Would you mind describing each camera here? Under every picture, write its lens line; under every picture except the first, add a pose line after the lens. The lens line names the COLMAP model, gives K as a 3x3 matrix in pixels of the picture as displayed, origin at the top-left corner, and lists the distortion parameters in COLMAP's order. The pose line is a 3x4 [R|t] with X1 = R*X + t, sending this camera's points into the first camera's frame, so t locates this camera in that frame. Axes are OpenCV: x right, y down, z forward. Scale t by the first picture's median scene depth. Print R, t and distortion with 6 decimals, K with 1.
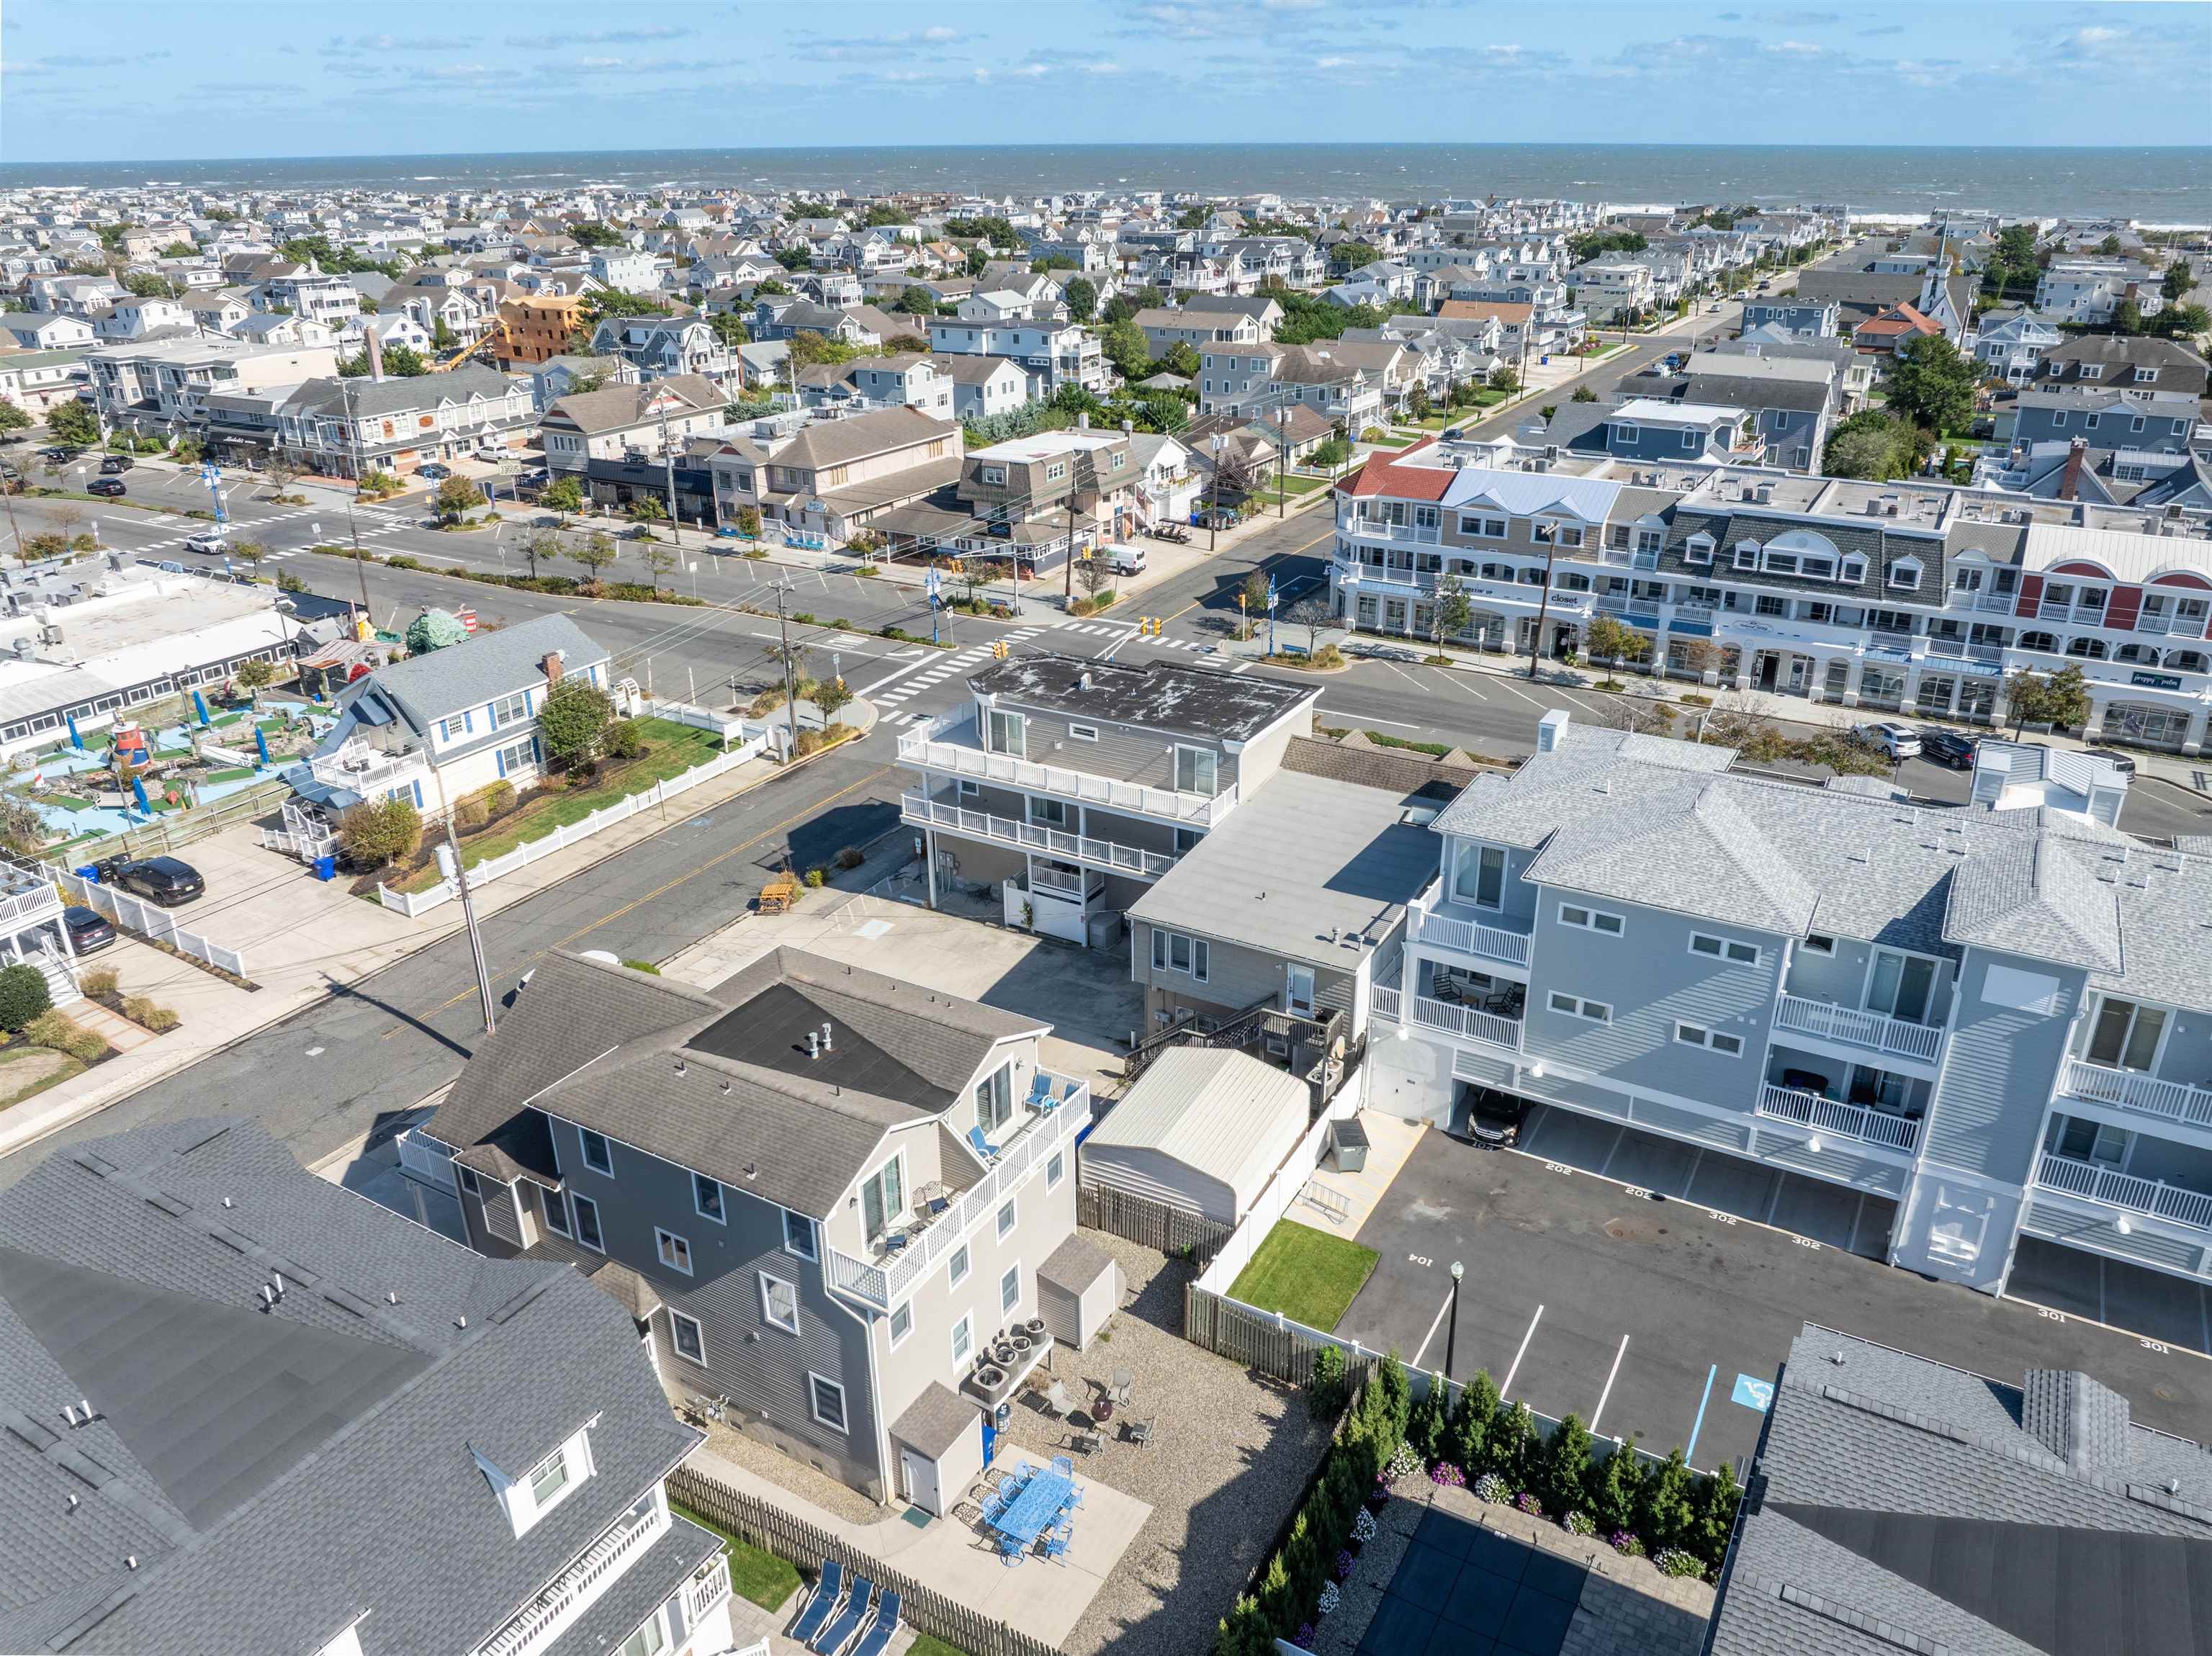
lens RADIAL K [[1558.8, 0, 1116.1], [0, 1558.8, 823.0], [0, 0, 1]] dist [-0.032726, -0.008193]
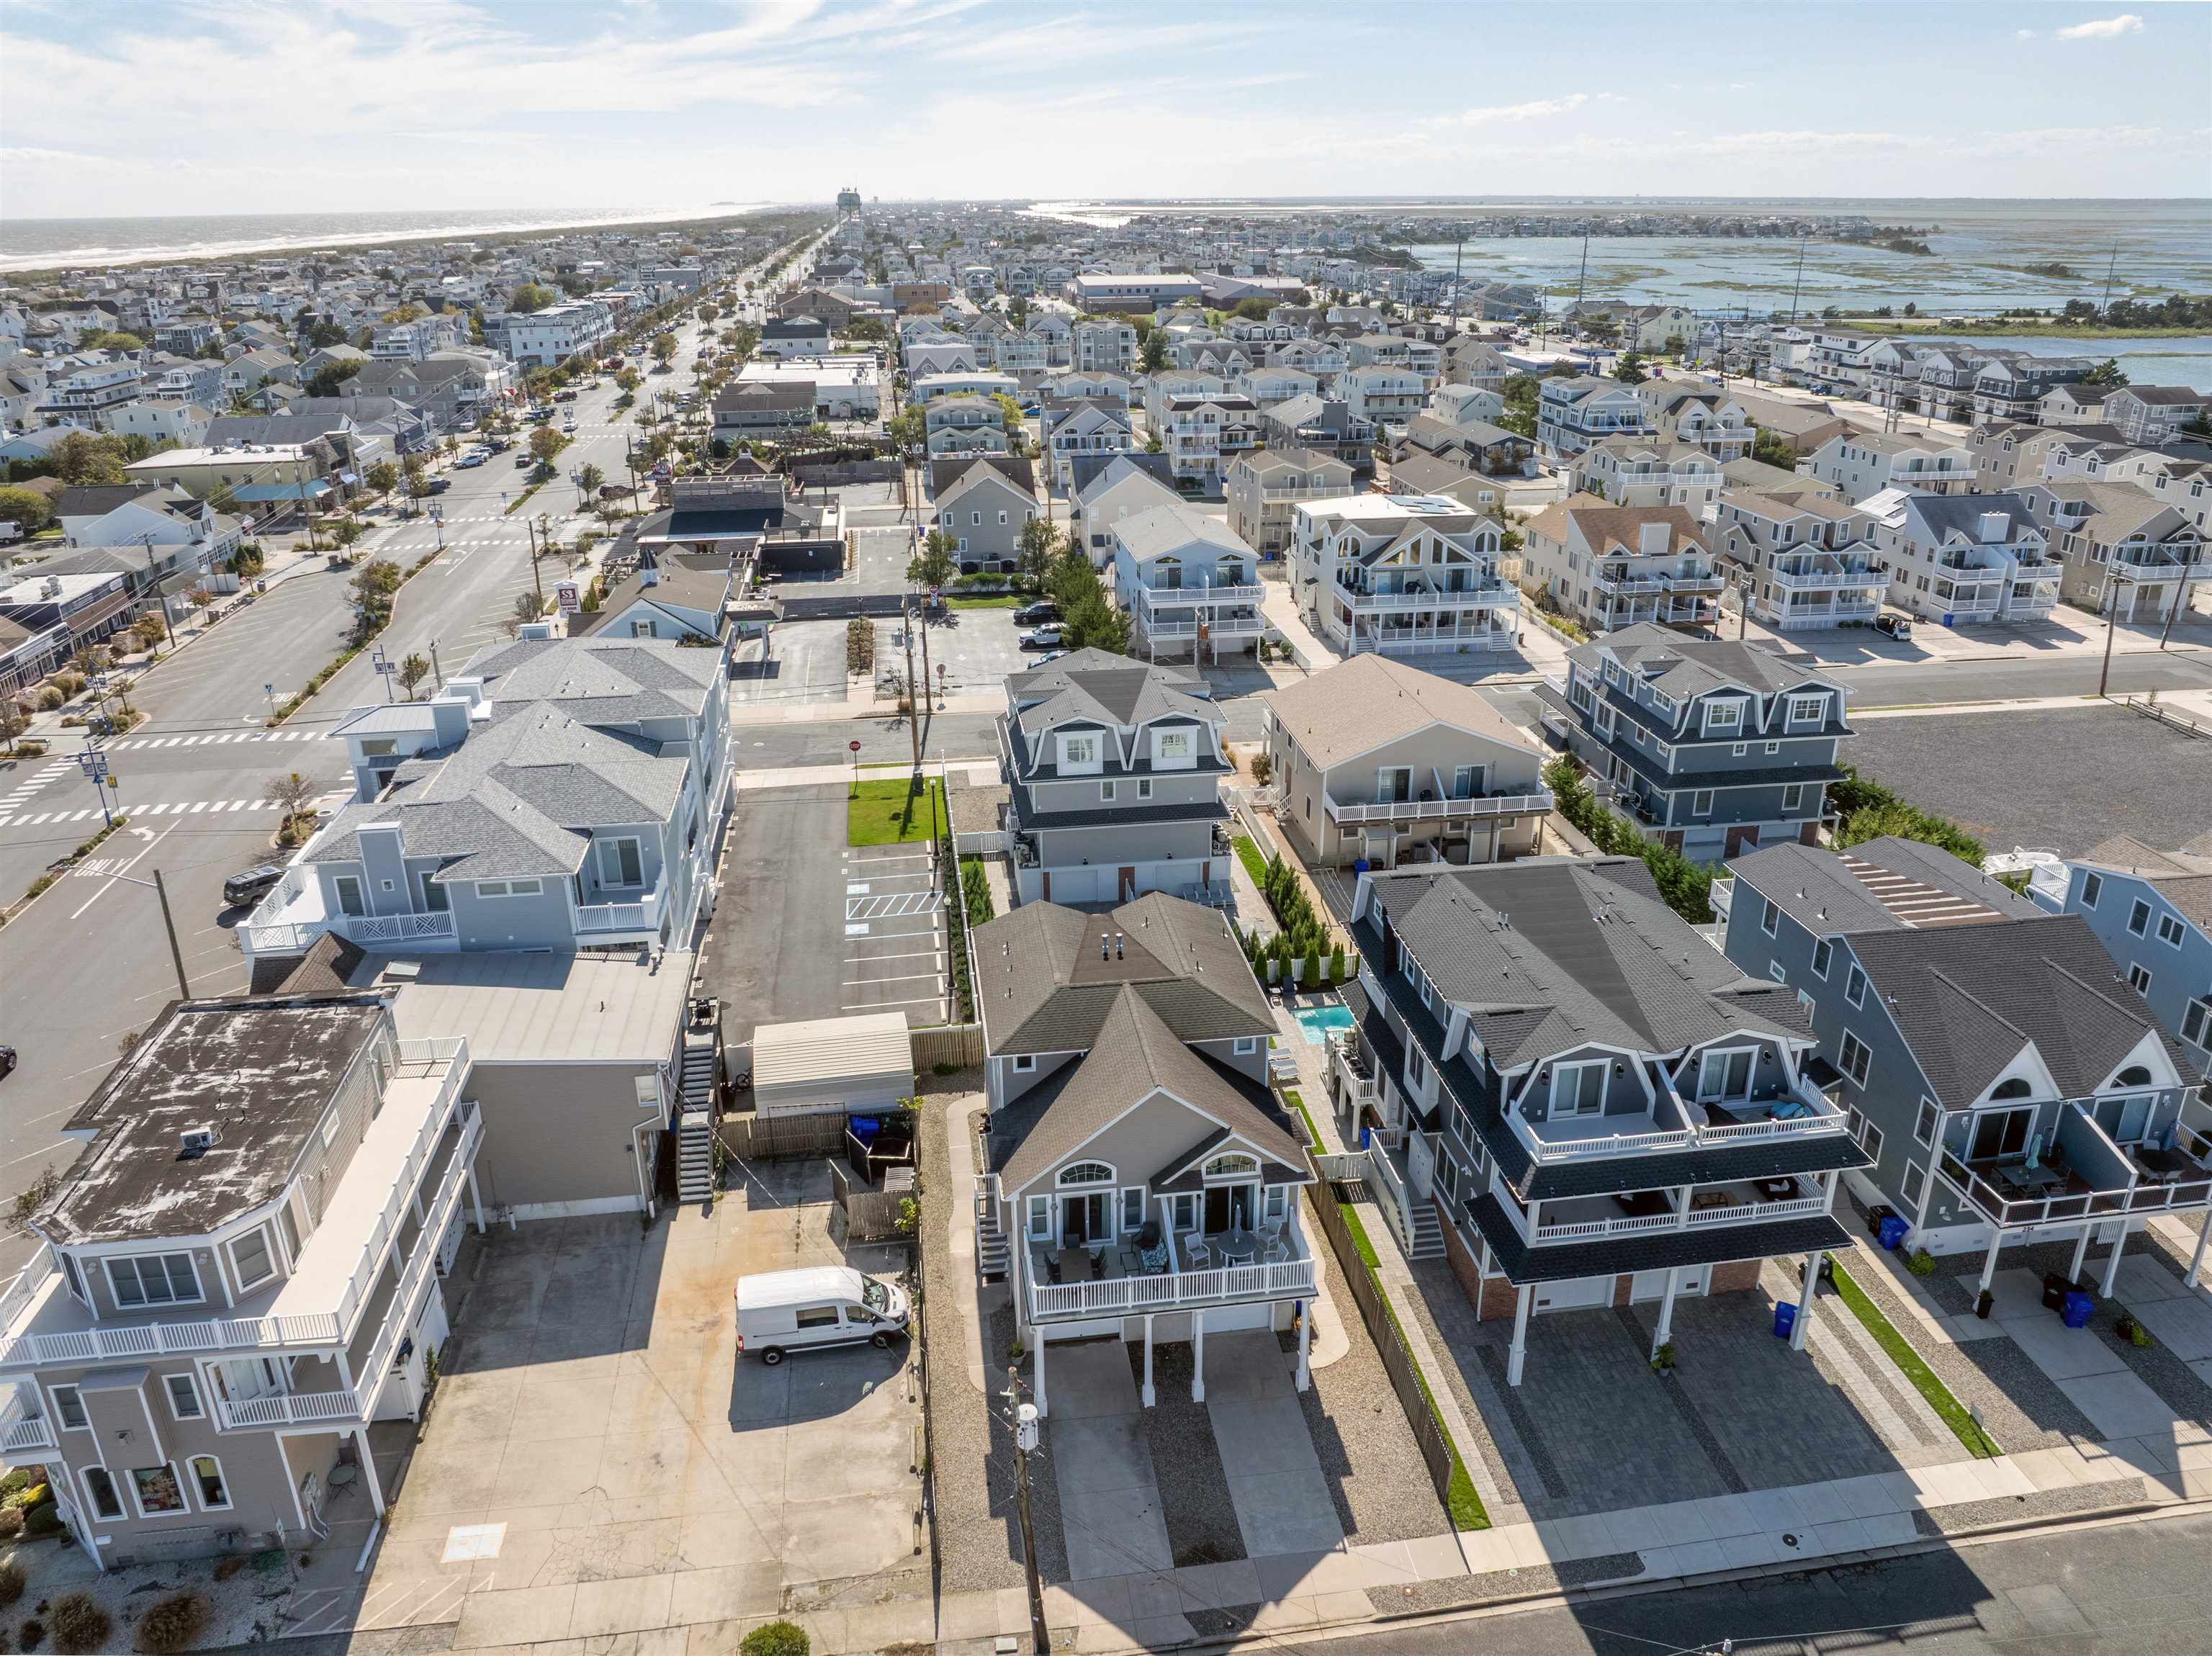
lens RADIAL K [[1565.8, 0, 1110.2], [0, 1565.8, 823.5], [0, 0, 1]] dist [-0.013486, -0.049844]
pose [[-0.614710, -0.283135, 0.736184, -0.515627], [0.328186, 0.756909, 0.565140, -0.317871], [-0.717235, 0.589002, -0.372358, 0.630246]]
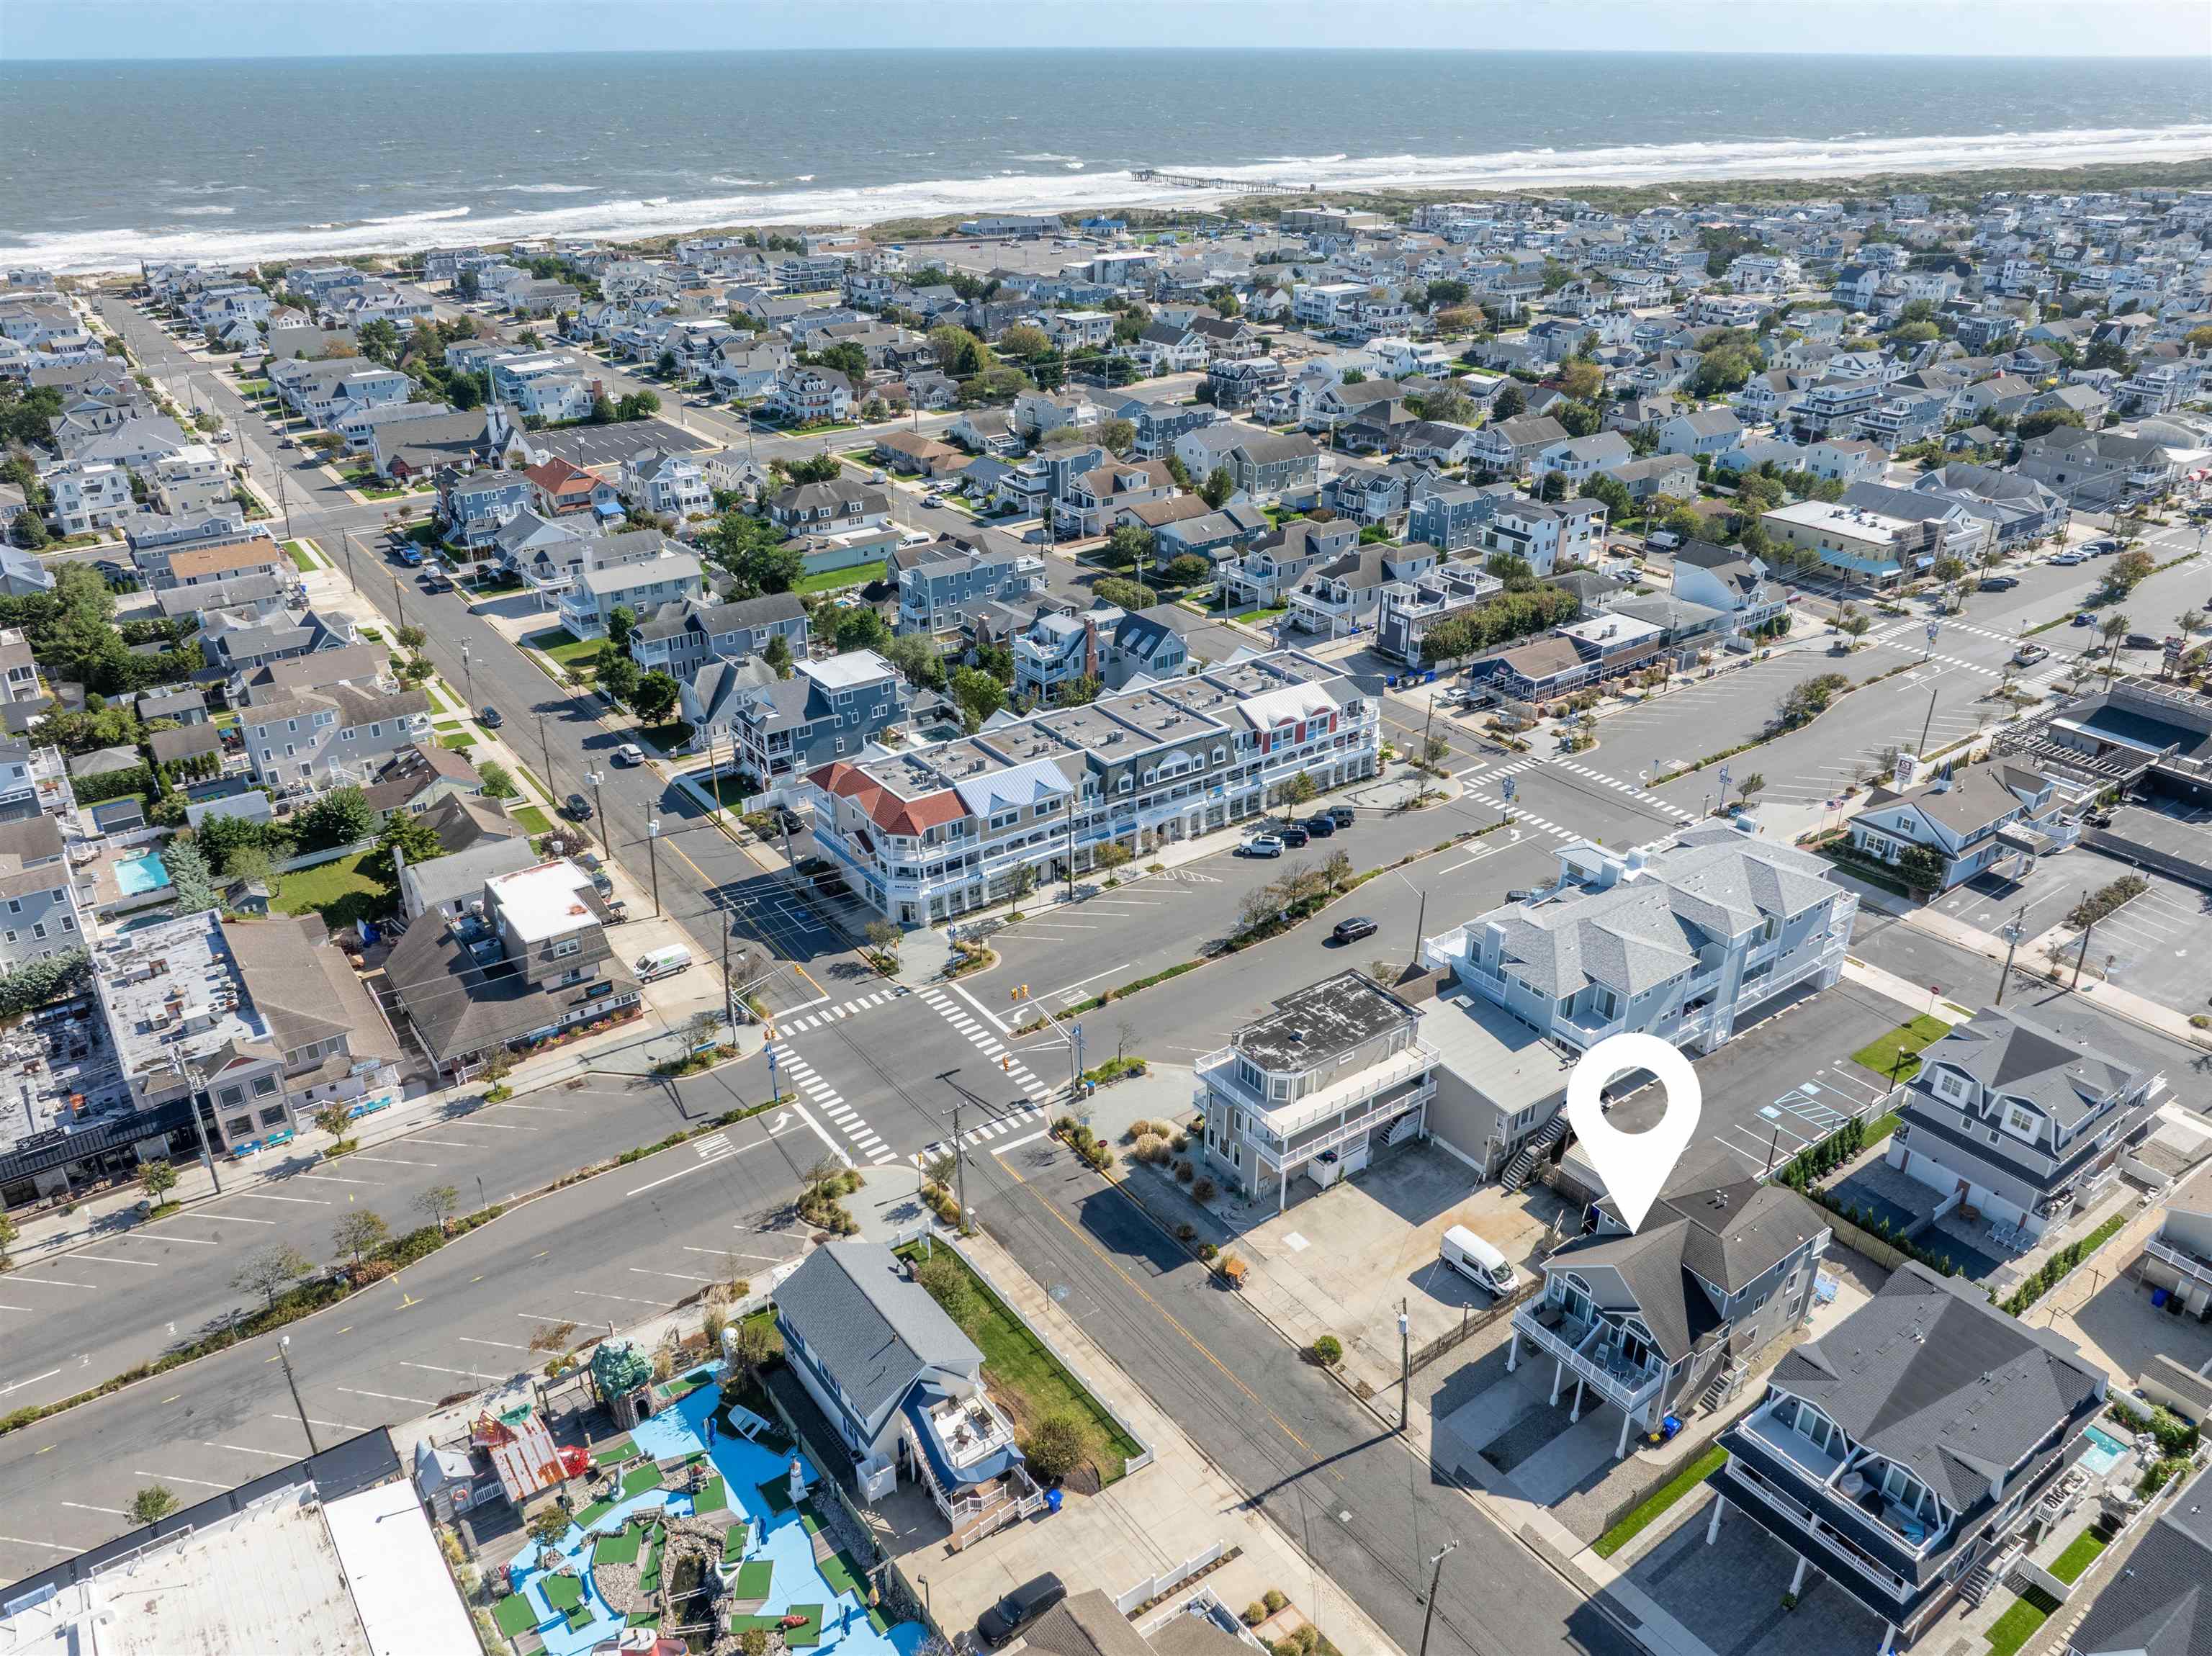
lens RADIAL K [[1589.8, 0, 1106.0], [0, 1589.8, 828.0], [0, 0, 1]] dist [-0.019570, -0.041660]
pose [[0.414161, -0.399036, 0.818072, -0.986534], [0.366503, 0.895807, 0.251406, -0.555674], [-0.833155, 0.195703, 0.517256, 0.187326]]
